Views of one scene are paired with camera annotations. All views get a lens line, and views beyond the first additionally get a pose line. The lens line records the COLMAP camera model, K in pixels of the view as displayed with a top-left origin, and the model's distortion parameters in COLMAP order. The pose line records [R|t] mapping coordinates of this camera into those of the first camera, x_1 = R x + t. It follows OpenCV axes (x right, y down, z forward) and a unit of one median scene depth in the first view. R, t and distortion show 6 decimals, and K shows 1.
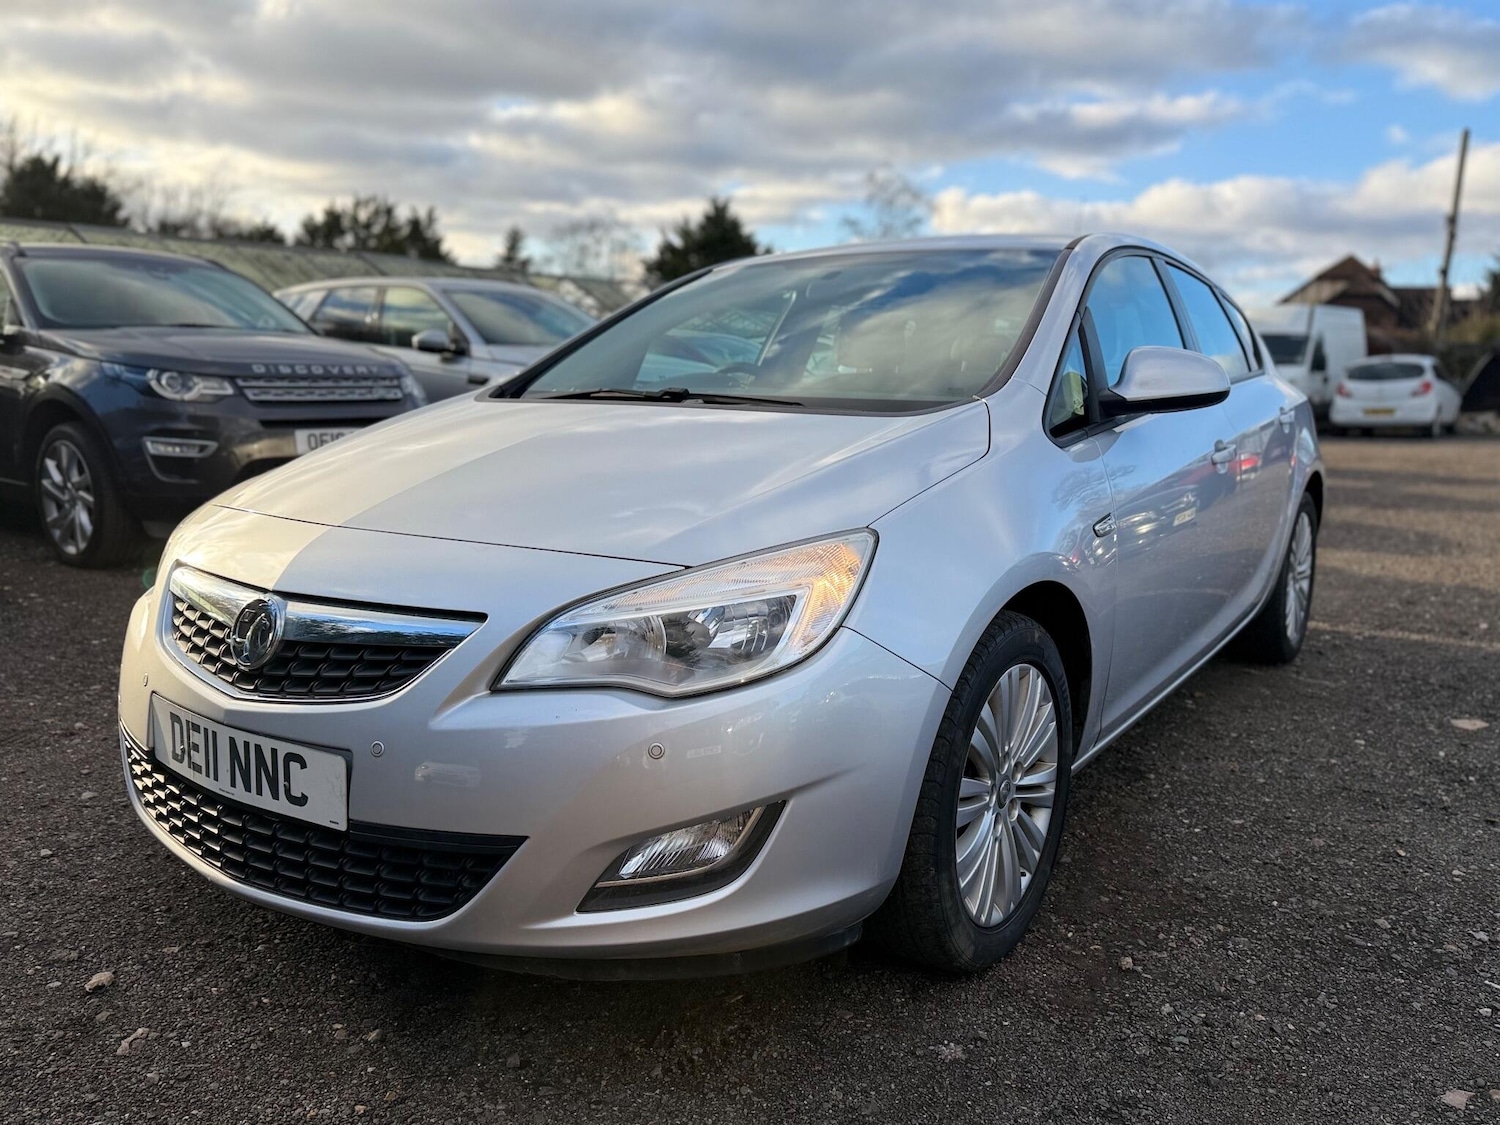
lens RADIAL K [[1217.9, 0, 743.0], [0, 1217.9, 551.2], [0, 0, 1]] dist [0.020917, -0.018991]
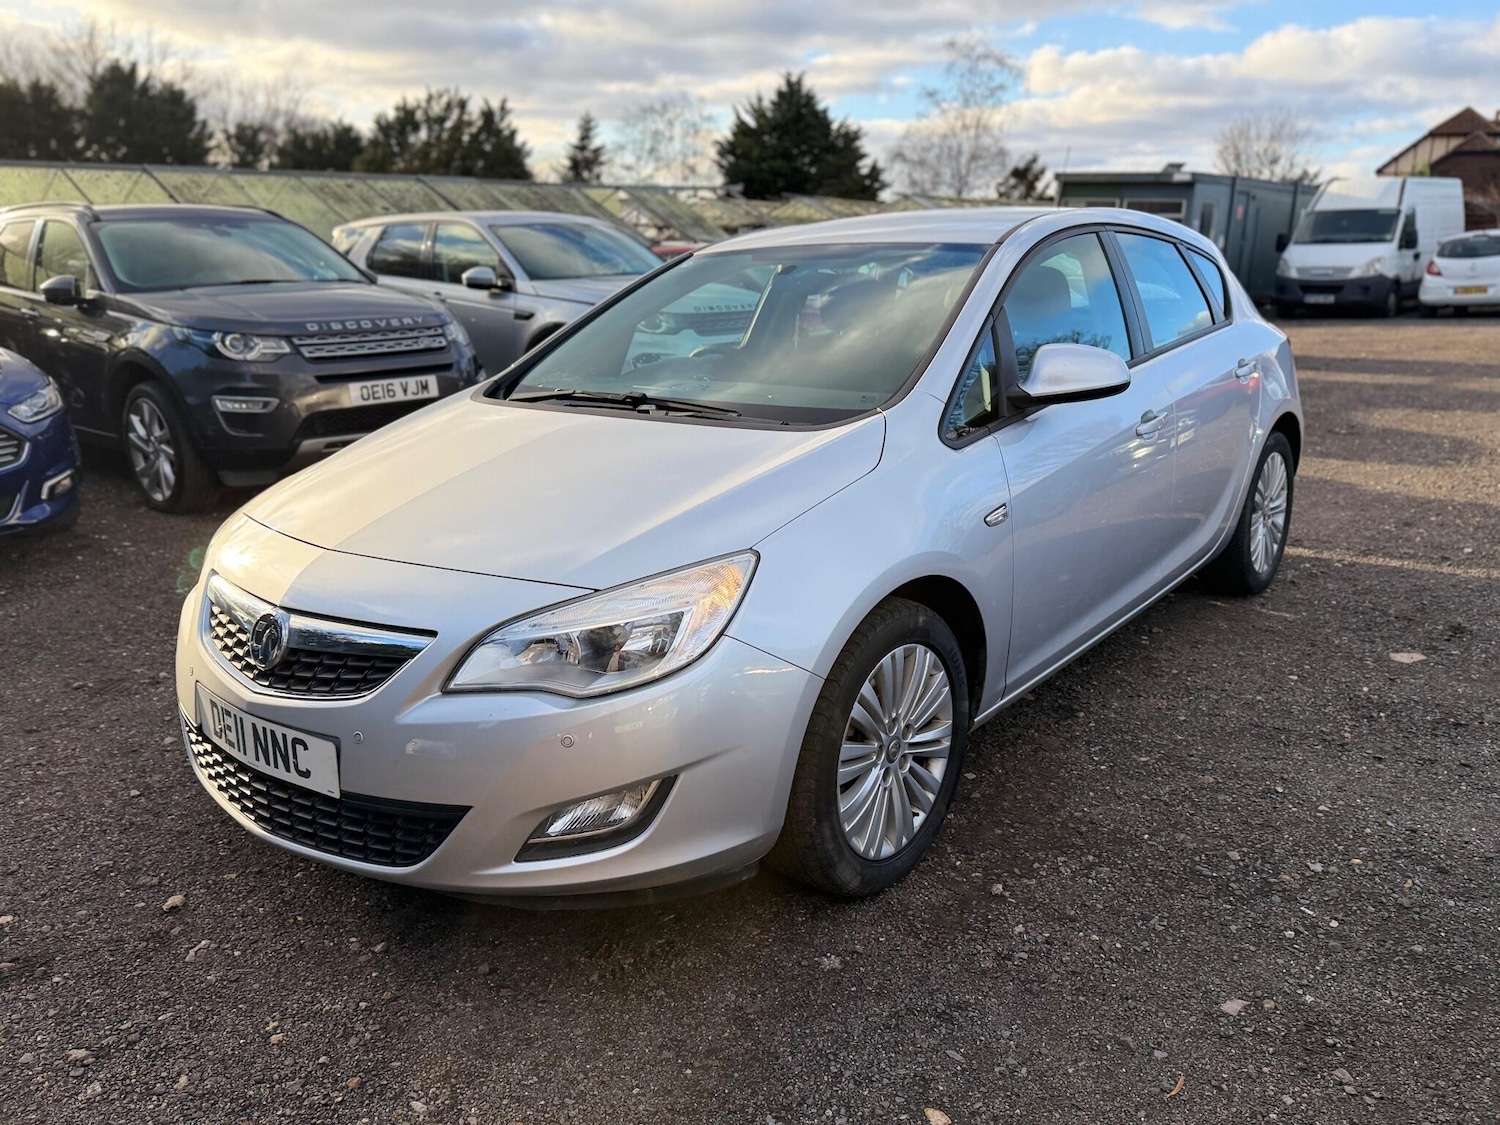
lens RADIAL K [[1227.0, 0, 750.0], [0, 1227.0, 562.5], [0, 0, 1]] dist [0.081773, -0.120276]
pose [[0.996679, -0.016070, -0.079835, 0.160761], [0.024796, 0.993673, 0.109541, -0.113072], [0.077569, -0.111157, 0.990771, -0.174980]]
